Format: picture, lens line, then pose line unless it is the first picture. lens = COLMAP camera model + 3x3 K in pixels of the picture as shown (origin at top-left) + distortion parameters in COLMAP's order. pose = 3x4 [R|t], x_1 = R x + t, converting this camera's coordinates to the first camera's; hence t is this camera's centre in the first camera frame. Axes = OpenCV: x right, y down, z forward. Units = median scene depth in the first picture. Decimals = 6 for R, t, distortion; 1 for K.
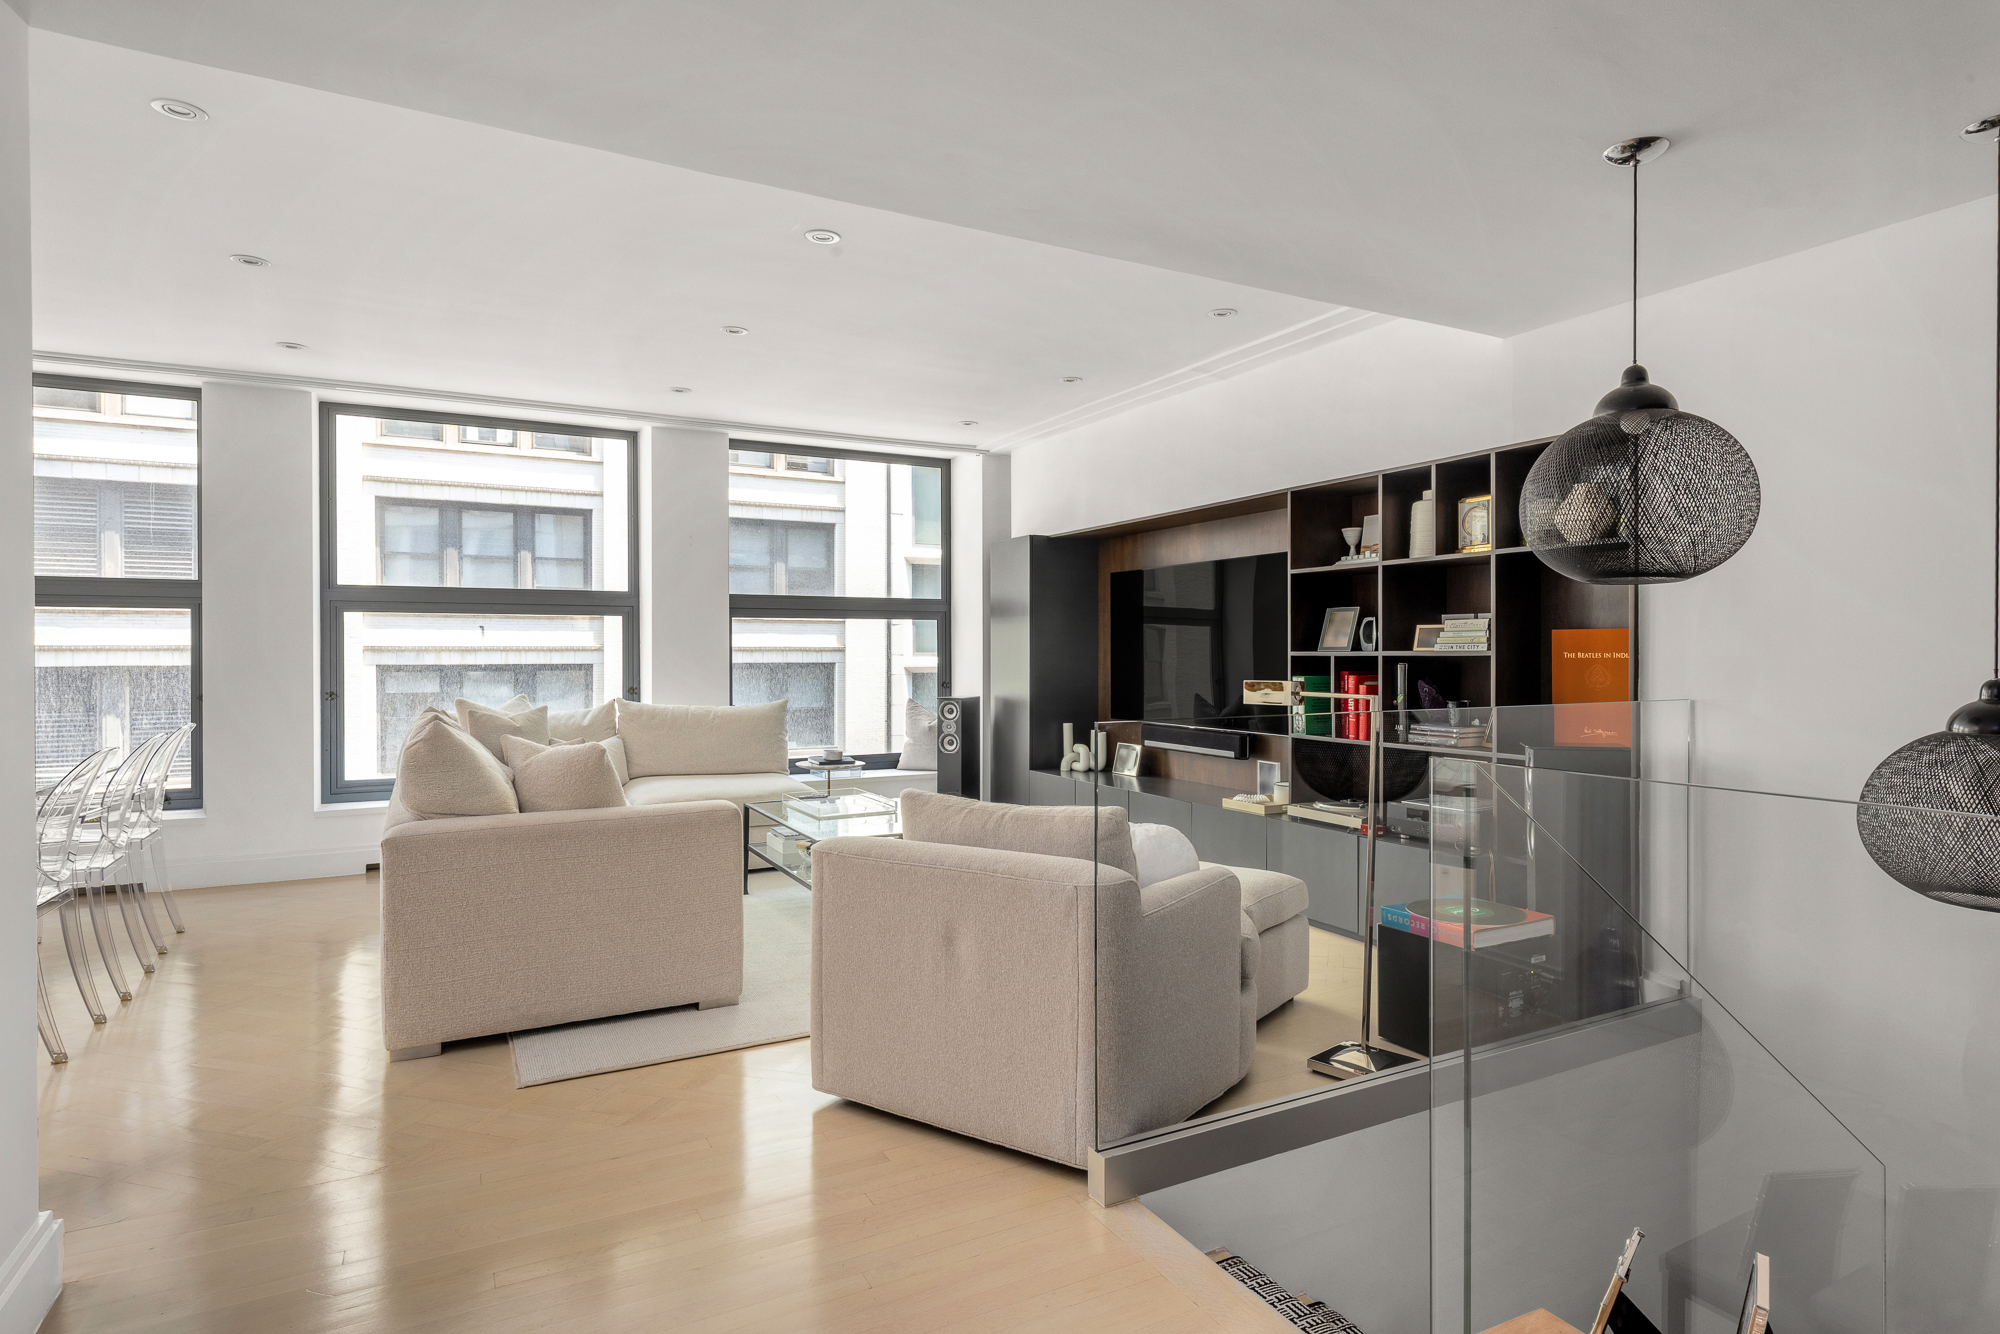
lens RADIAL K [[1036.6, 0, 1000.0], [0, 1036.6, 667.0], [0, 0, 1]] dist [0.005540, -0.000005]
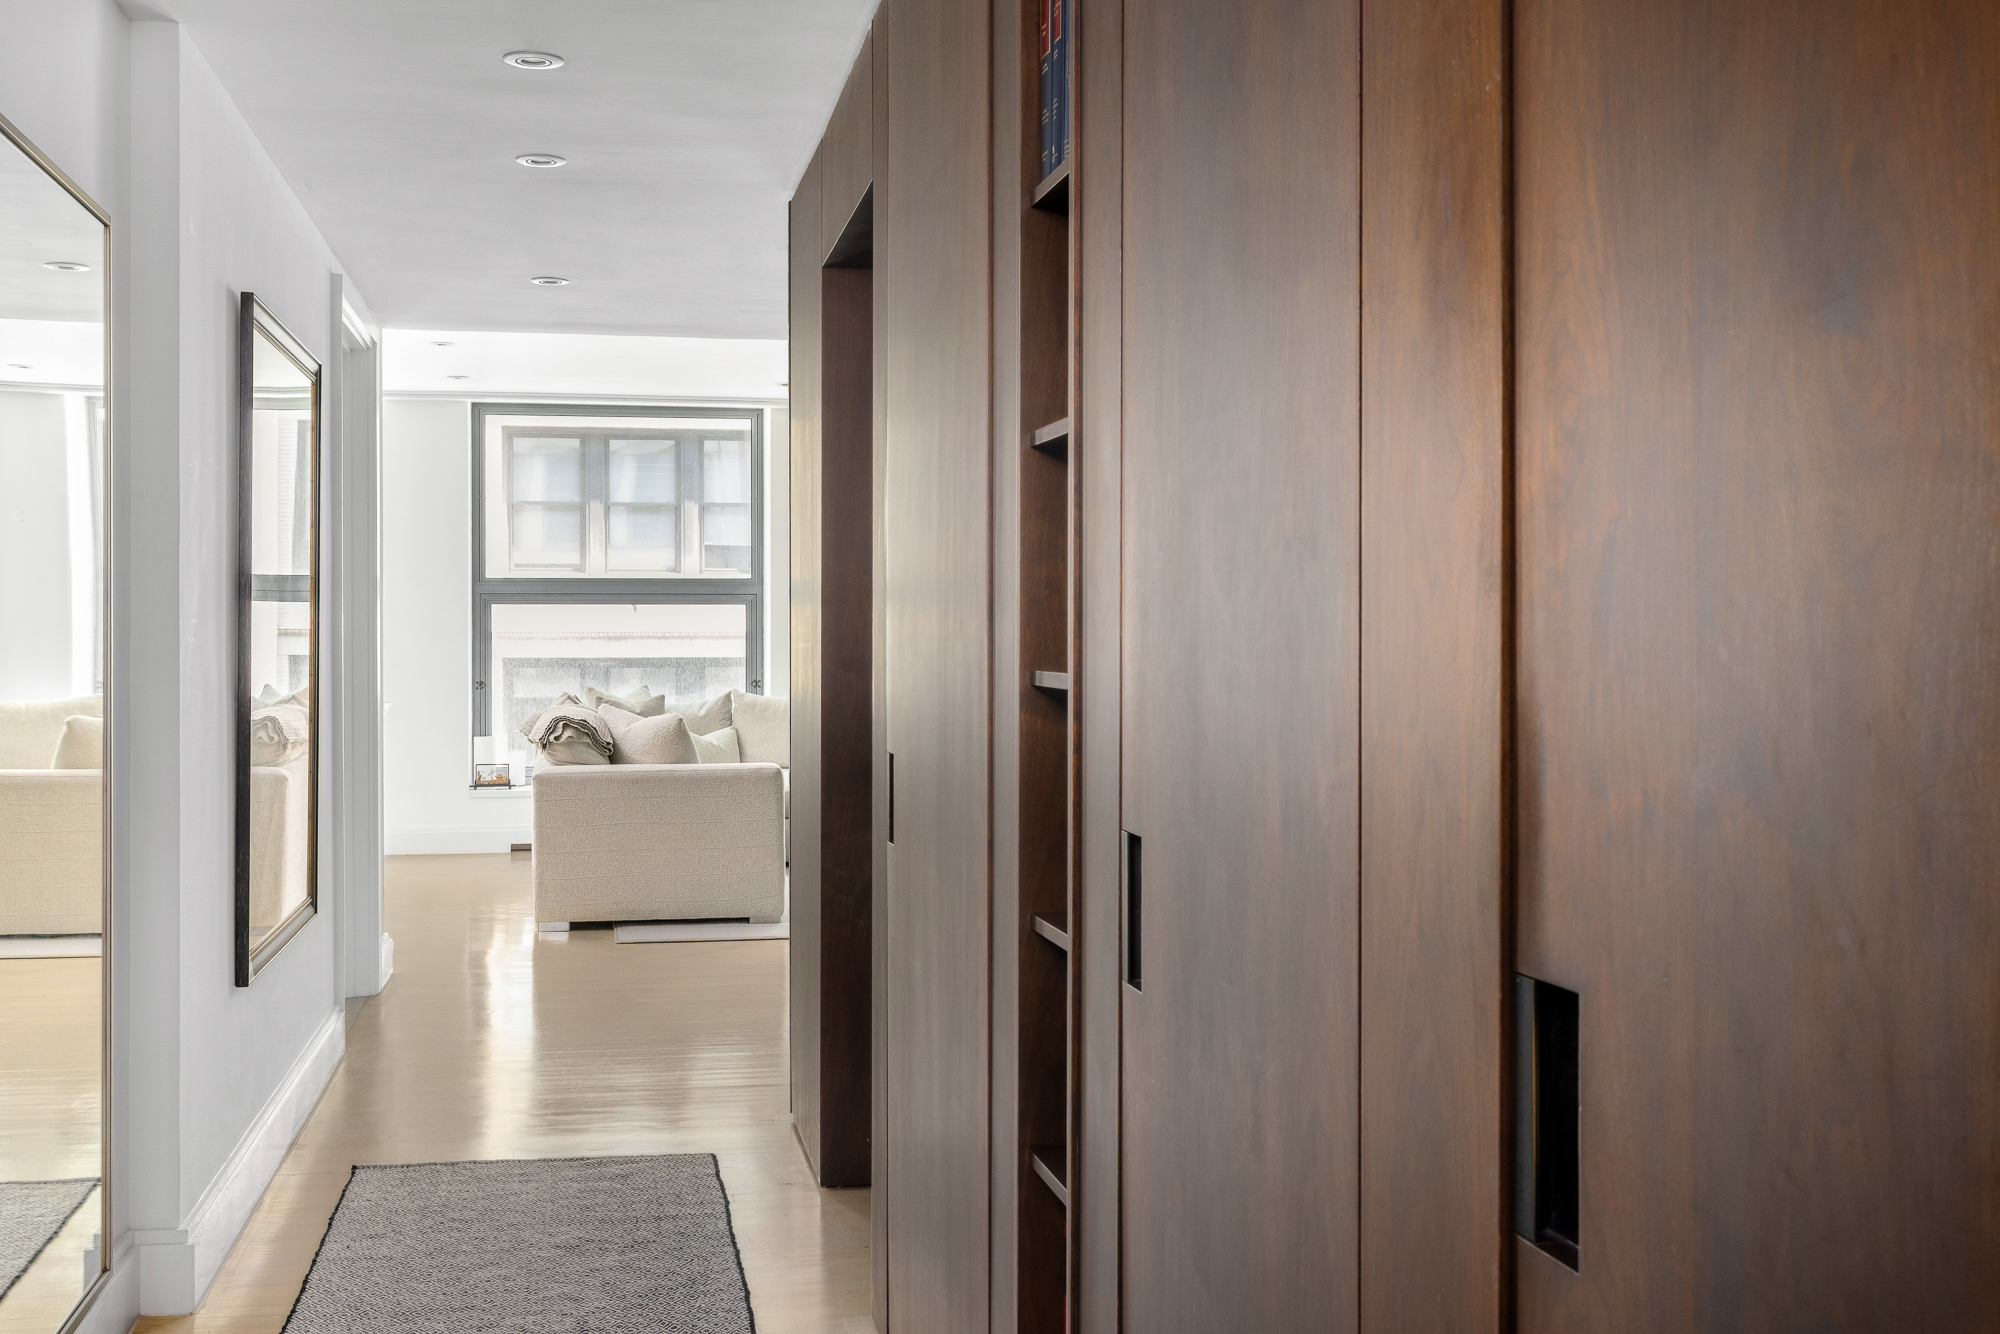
lens RADIAL K [[2012.0, 0, 1000.0], [0, 2012.0, 667.0], [0, 0, 1]] dist [-0.005813, 0.000607]
pose [[0.957459, 0.002874, -0.288554, 0.436924], [-0.003050, 0.999995, -0.000162, 0.008222], [0.288552, 0.001035, 0.957464, -0.780798]]
